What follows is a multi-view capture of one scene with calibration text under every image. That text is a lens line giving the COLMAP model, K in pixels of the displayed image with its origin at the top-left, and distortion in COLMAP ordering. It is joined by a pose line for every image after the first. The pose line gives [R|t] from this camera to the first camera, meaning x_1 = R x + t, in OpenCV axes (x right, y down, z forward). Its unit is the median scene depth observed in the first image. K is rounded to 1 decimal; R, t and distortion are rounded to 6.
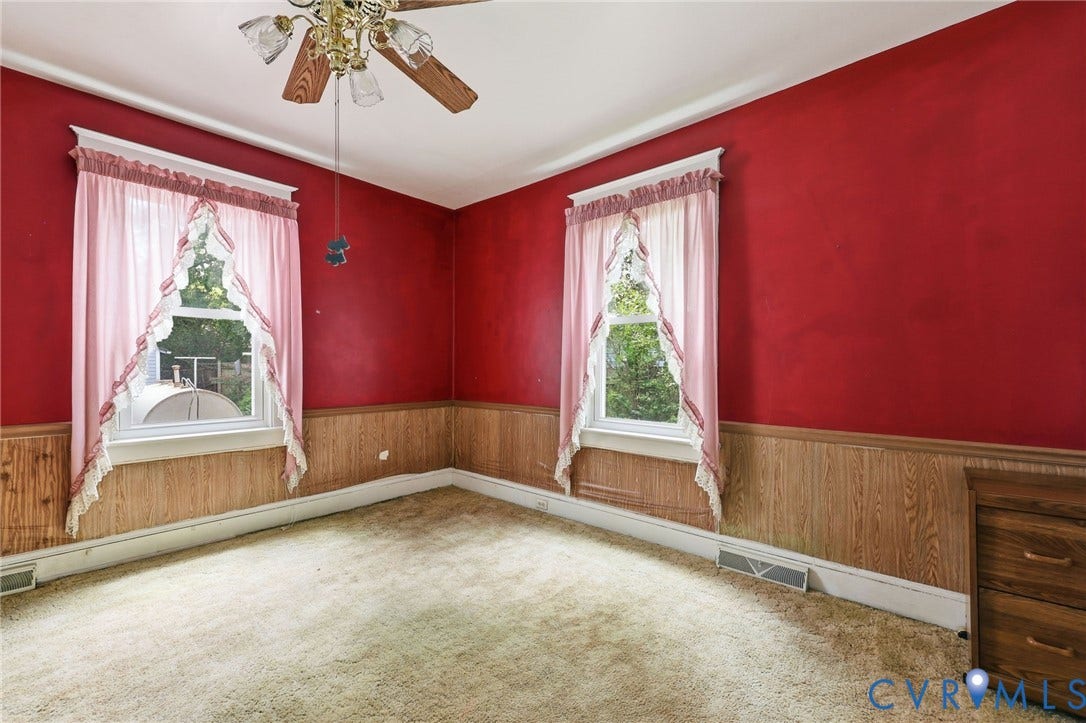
lens RADIAL K [[465.6, 0, 543.0], [0, 465.6, 364.9], [0, 0, 1]] dist [0.001121, 0.000047]
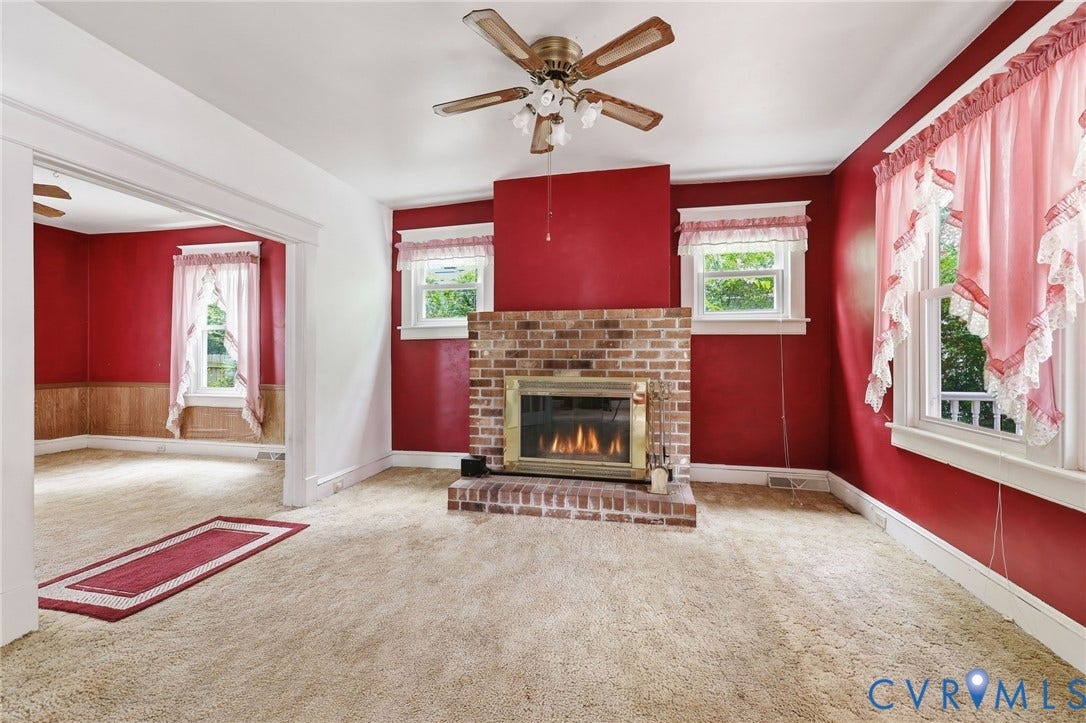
lens RADIAL K [[444.2, 0, 540.2], [0, 444.2, 358.4], [0, 0, 1]] dist [0.009311, -0.000207]
pose [[0.875948, -0.003485, 0.482392, 0.403956], [-0.001575, 0.999948, 0.010084, -0.004895], [-0.482402, -0.009593, 0.875897, -0.915405]]
